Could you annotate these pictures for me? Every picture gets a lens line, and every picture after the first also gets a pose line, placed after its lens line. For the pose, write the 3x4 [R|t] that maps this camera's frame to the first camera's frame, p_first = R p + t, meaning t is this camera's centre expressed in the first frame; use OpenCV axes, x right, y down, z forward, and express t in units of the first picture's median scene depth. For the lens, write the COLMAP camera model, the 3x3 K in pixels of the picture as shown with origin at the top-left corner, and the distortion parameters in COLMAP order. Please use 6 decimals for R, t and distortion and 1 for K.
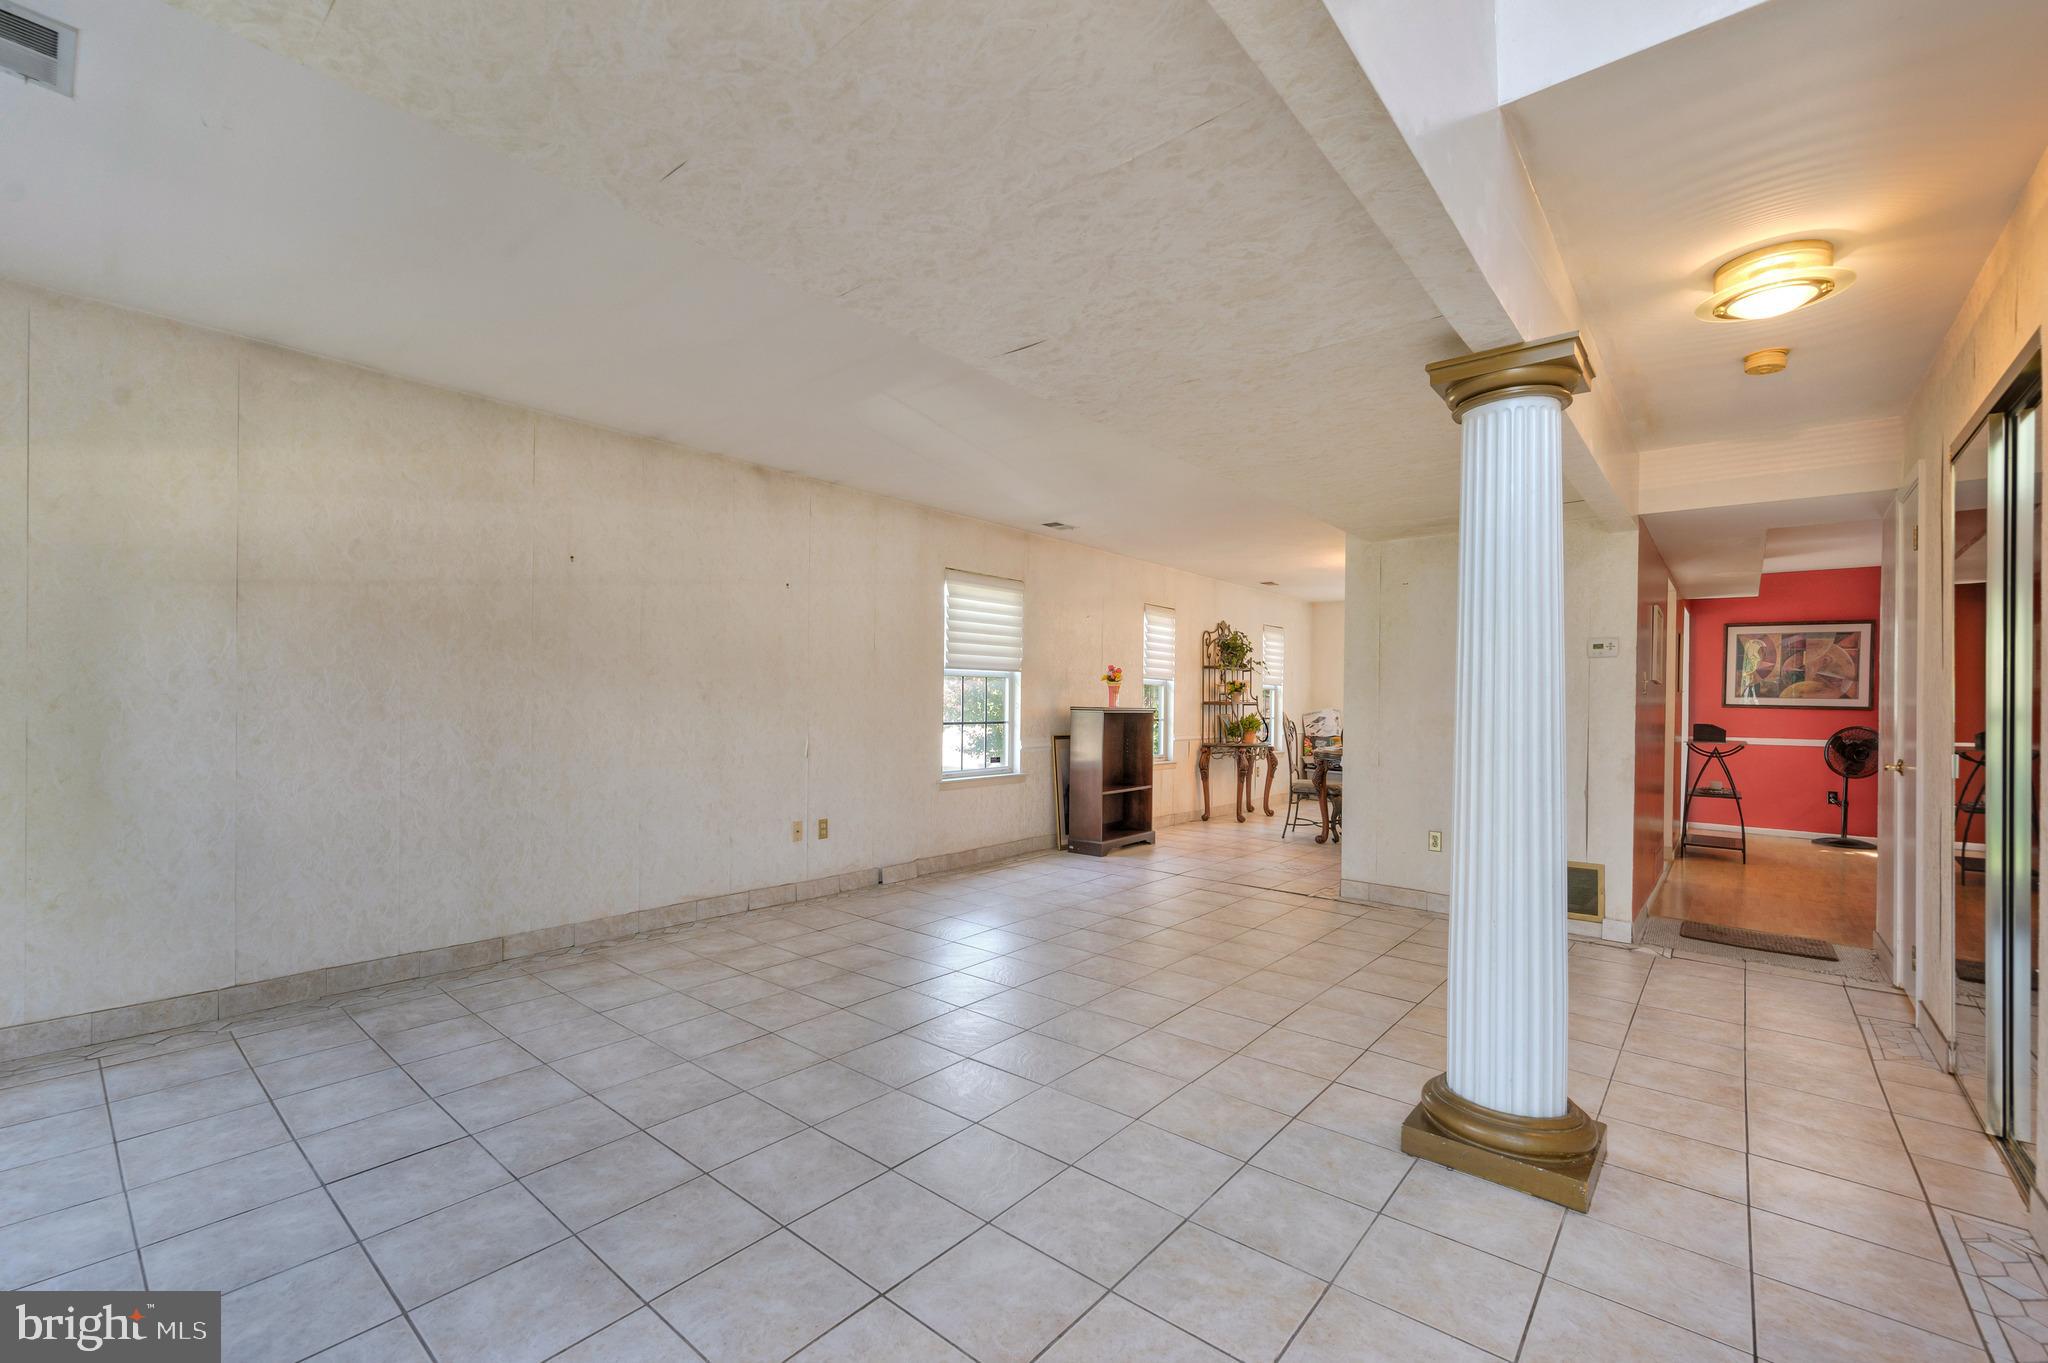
lens RADIAL K [[827.4, 0, 1021.9], [0, 827.4, 699.2], [0, 0, 1]] dist [-0.002124, -0.000075]
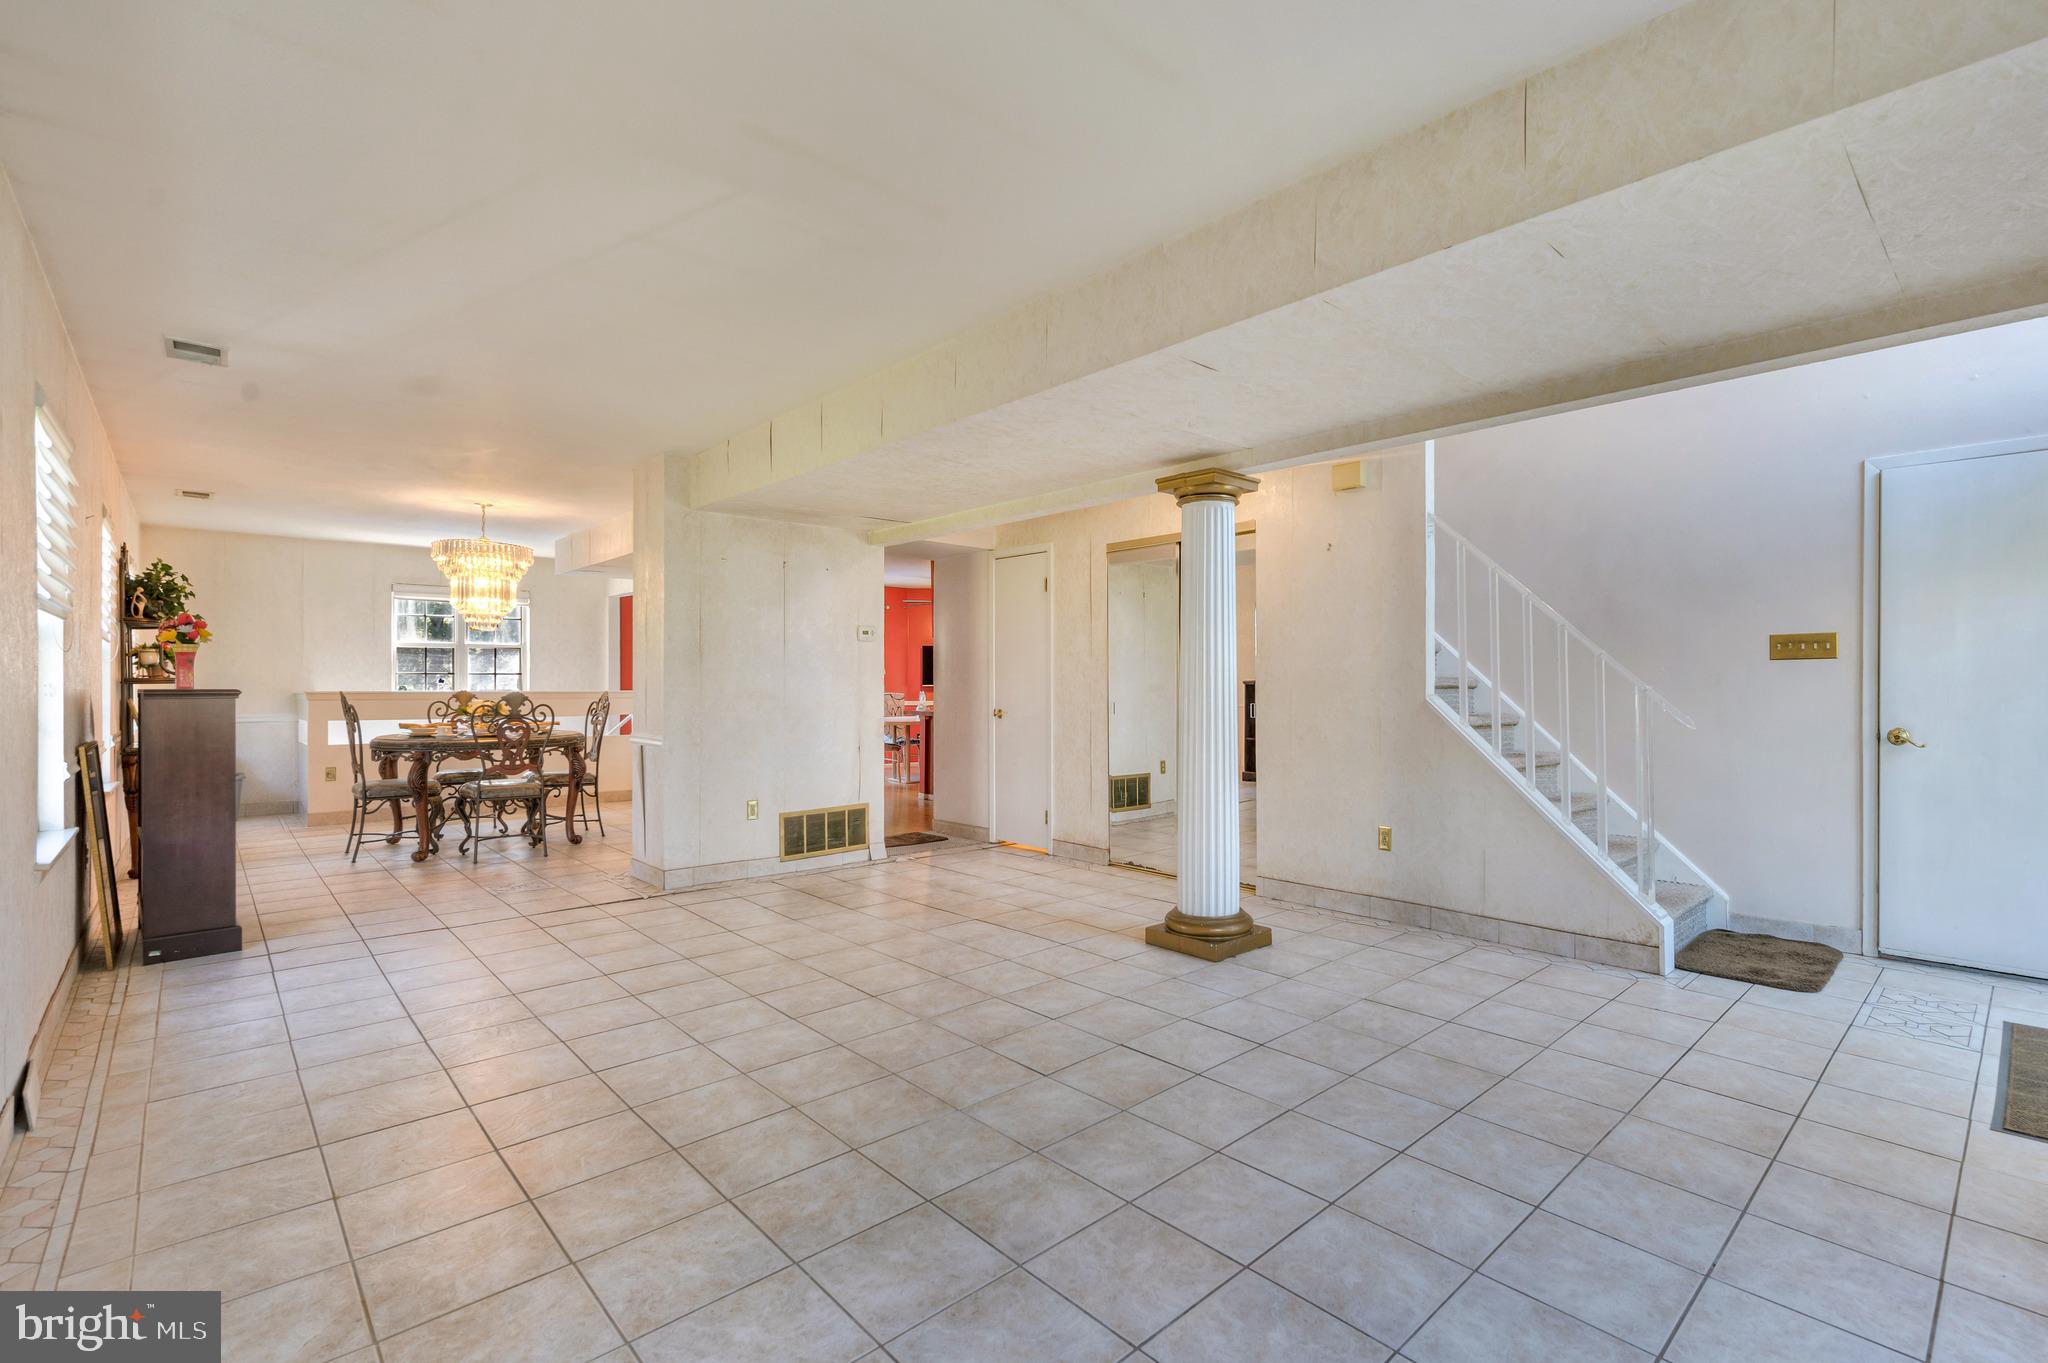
lens RADIAL K [[917.7, 0, 1018.8], [0, 917.7, 679.7], [0, 0, 1]] dist [0.003310, 0.000155]
pose [[0.147622, -0.005340, 0.989029, -1.093449], [-0.006035, 0.999962, 0.006300, -0.003102], [-0.989025, -0.006899, 0.147584, 0.916920]]
